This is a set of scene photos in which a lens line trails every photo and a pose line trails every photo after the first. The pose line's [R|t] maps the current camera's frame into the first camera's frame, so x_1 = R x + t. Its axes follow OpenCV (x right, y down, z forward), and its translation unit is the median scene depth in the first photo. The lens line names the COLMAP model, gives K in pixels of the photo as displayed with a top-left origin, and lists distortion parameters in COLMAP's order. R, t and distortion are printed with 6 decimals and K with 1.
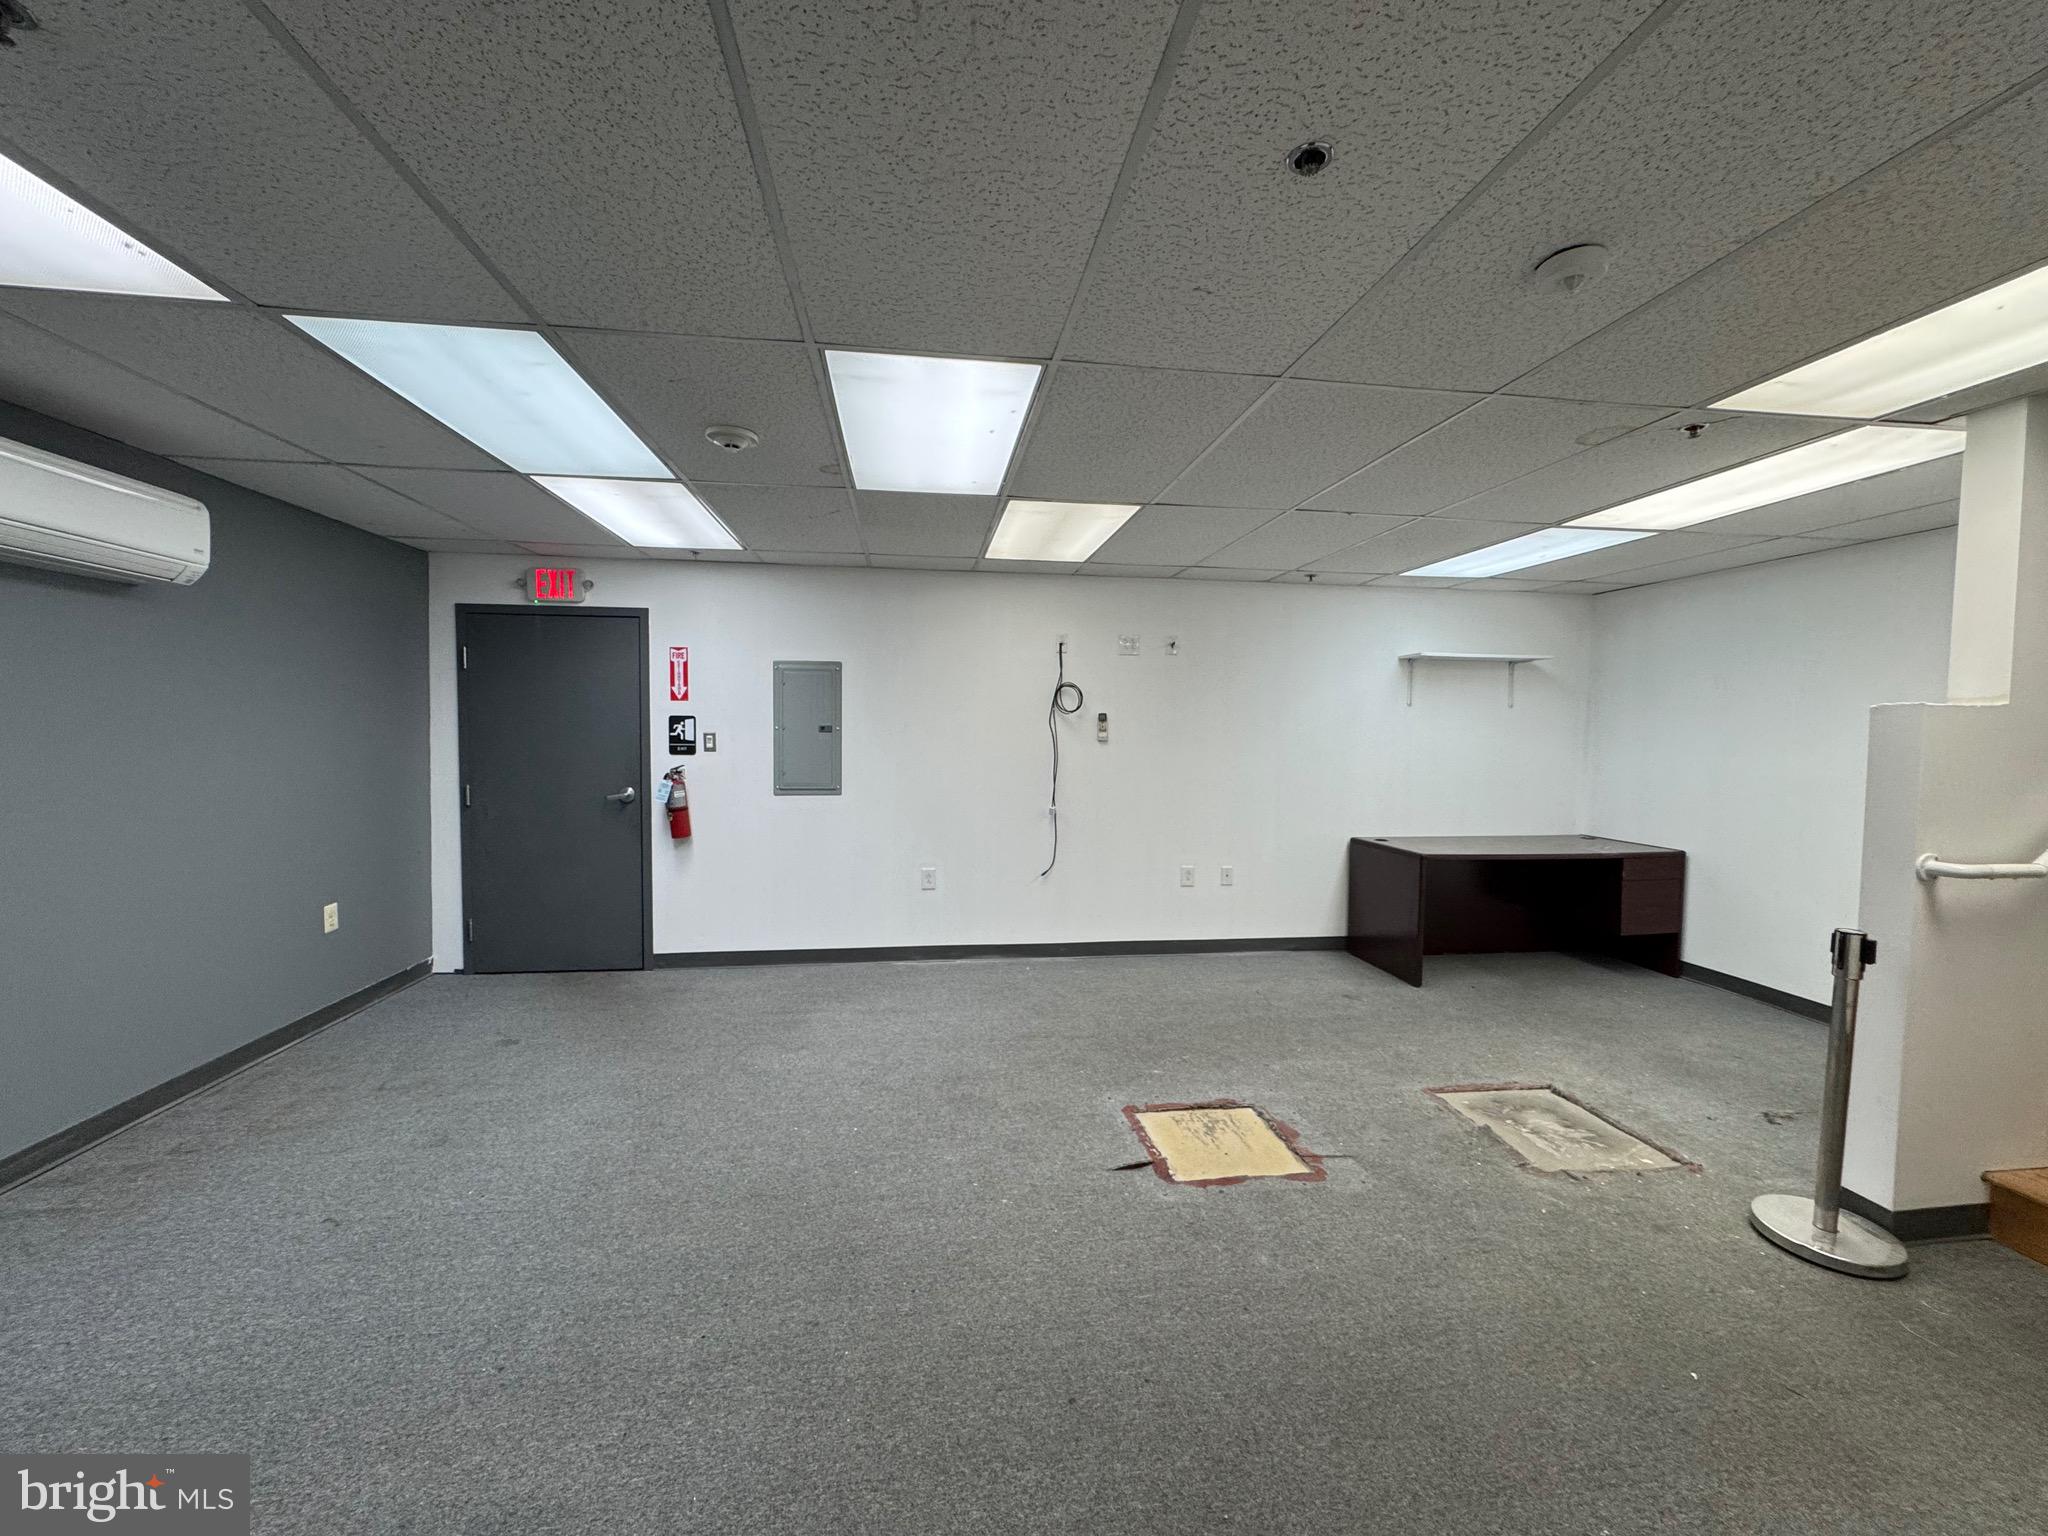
lens RADIAL K [[817.3, 0, 1022.9], [0, 817.3, 771.2], [0, 0, 1]] dist [0.001017, -0.000336]
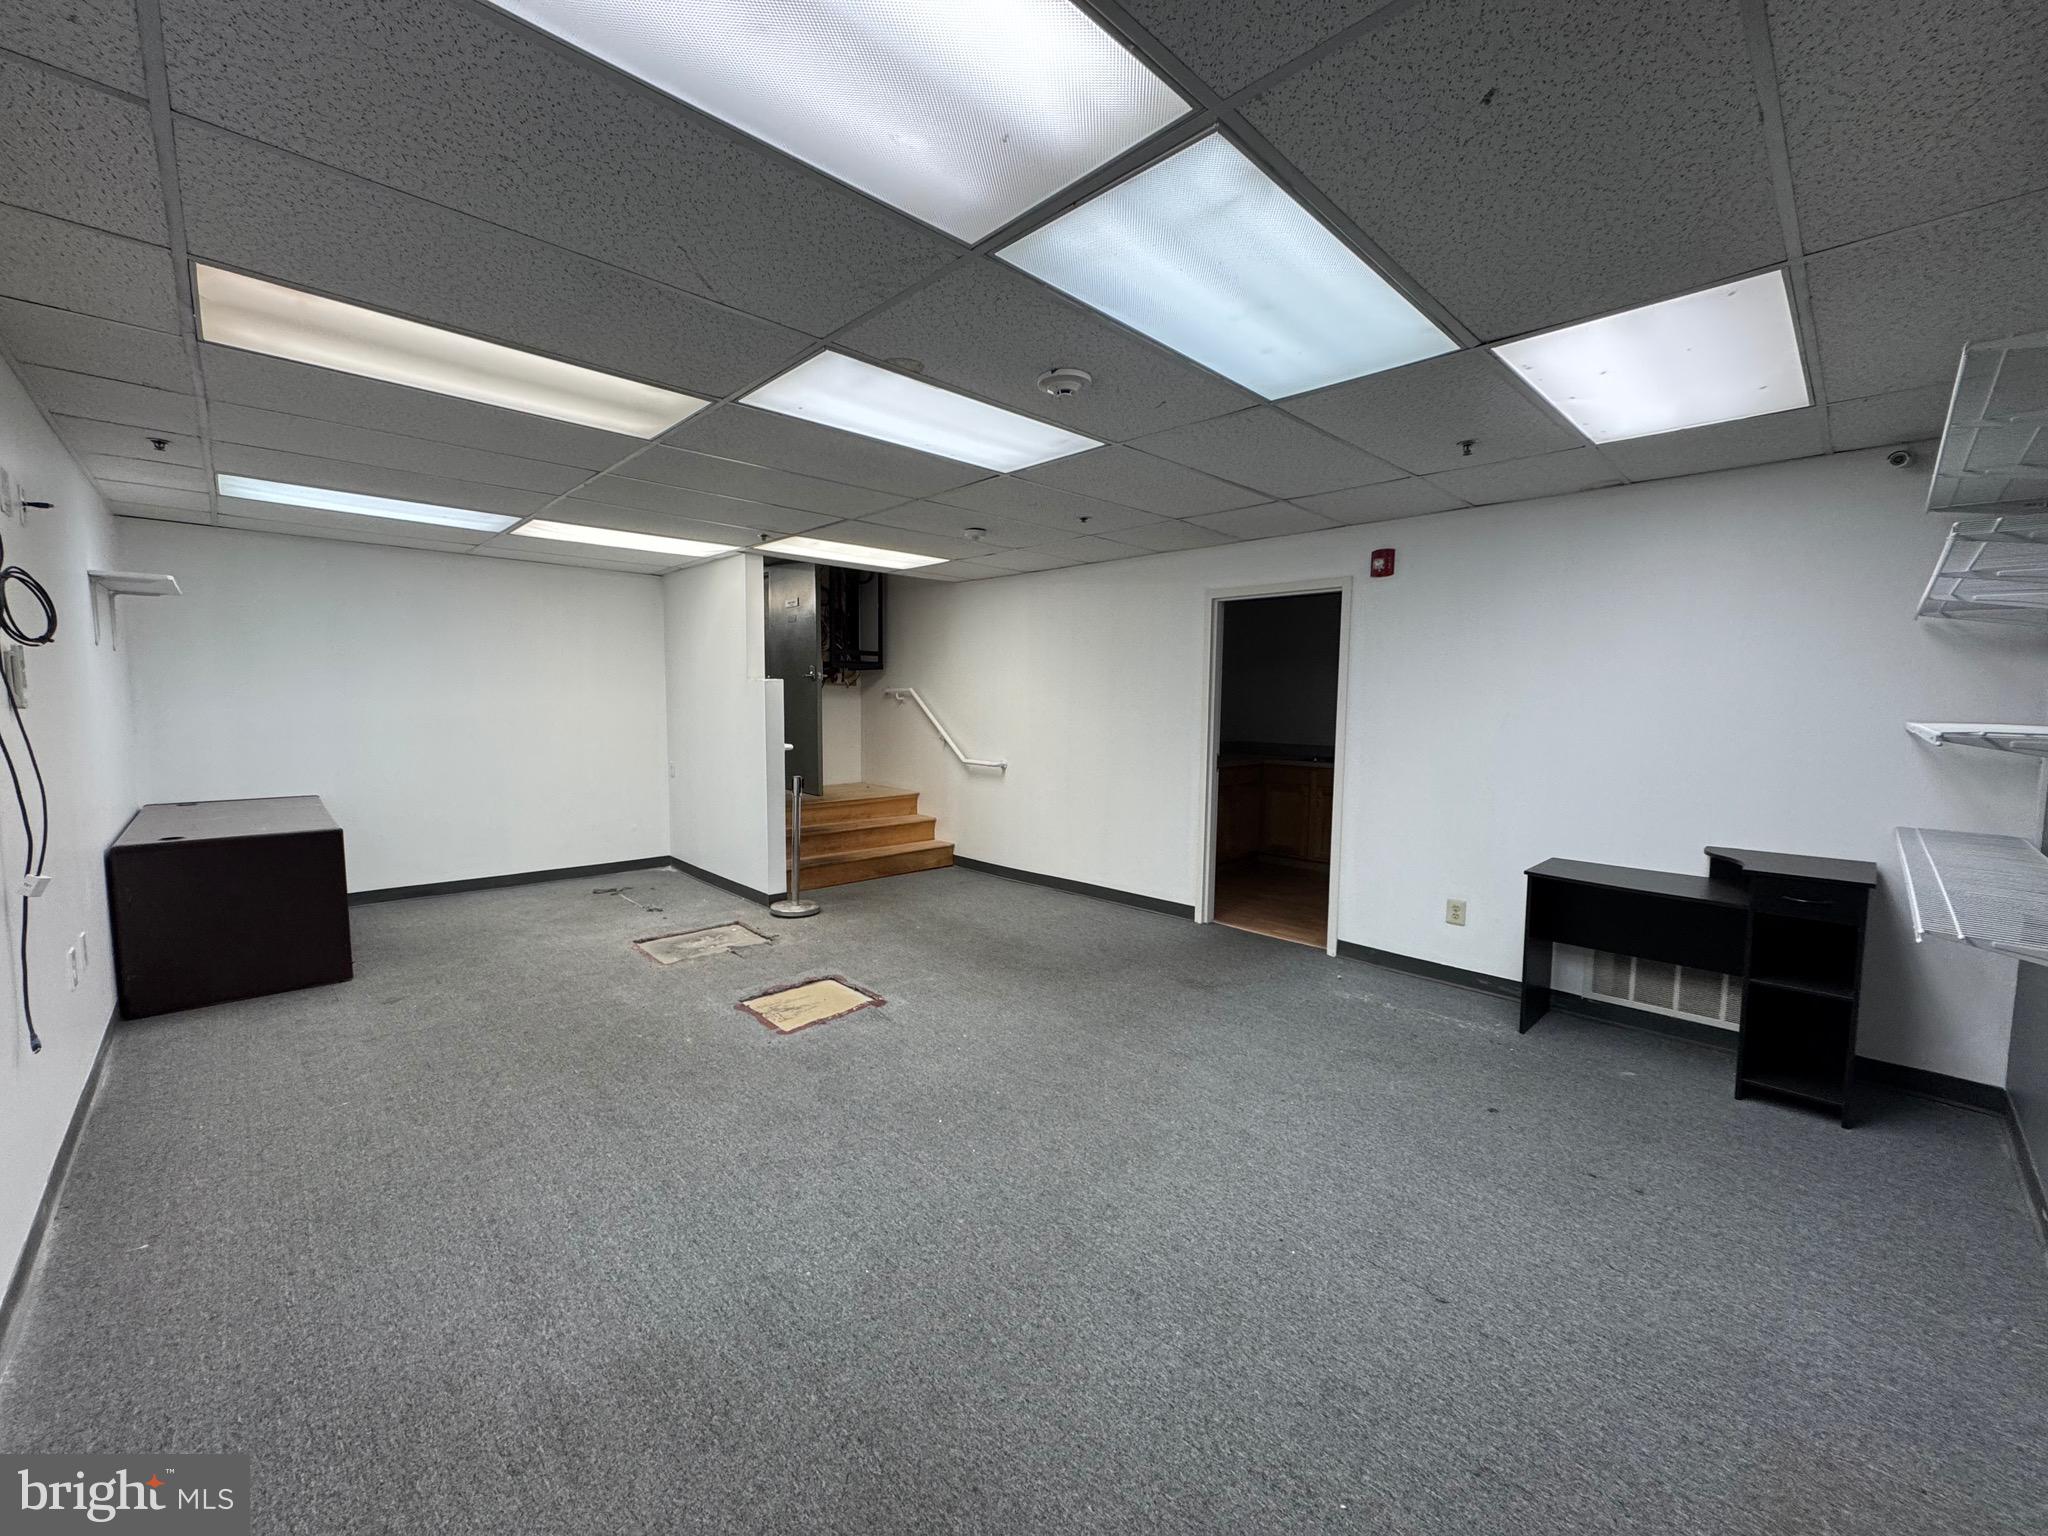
lens RADIAL K [[817.3, 0, 1019.7], [0, 817.3, 764.2], [0, 0, 1]] dist [0.001017, -0.000336]
pose [[-0.587786, -0.084022, 0.804642, -0.811237], [0.022415, 0.992519, 0.120015, -0.070288], [-0.808706, 0.088579, -0.581505, 1.182653]]
